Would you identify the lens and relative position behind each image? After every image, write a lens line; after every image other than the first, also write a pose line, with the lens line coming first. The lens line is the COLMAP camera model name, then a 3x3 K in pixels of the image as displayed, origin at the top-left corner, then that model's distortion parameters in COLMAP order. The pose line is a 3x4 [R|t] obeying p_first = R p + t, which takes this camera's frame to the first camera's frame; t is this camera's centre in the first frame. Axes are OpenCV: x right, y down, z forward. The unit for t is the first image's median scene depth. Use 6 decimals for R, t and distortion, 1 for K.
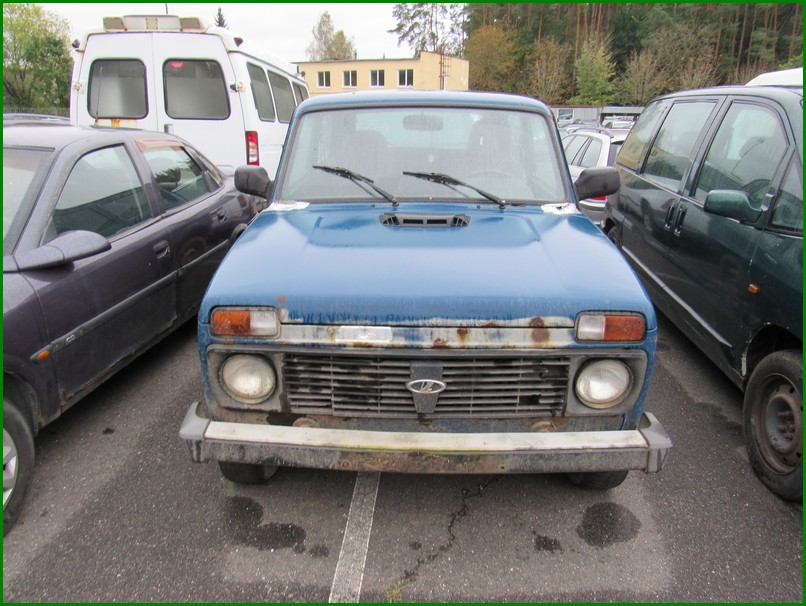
lens RADIAL K [[607.4, 0, 403.0], [0, 607.4, 303.0], [0, 0, 1]] dist [-0.038674, 0.008733]
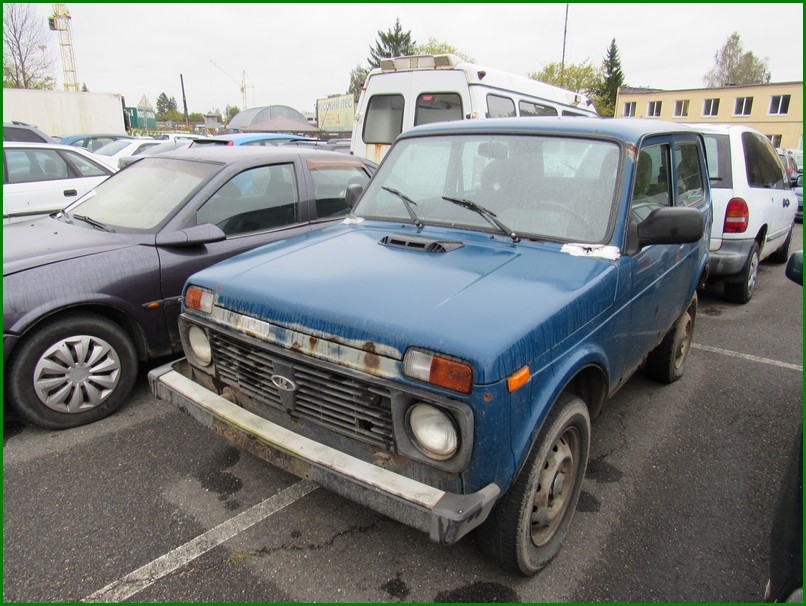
lens RADIAL K [[615.9, 0, 403.0], [0, 615.9, 303.0], [0, 0, 1]] dist [-0.062322, 0.089194]
pose [[0.783841, 0.163363, -0.599088, 0.821620], [-0.193076, 0.981071, 0.014905, -0.061257], [0.590182, 0.103986, 0.800545, 0.213560]]
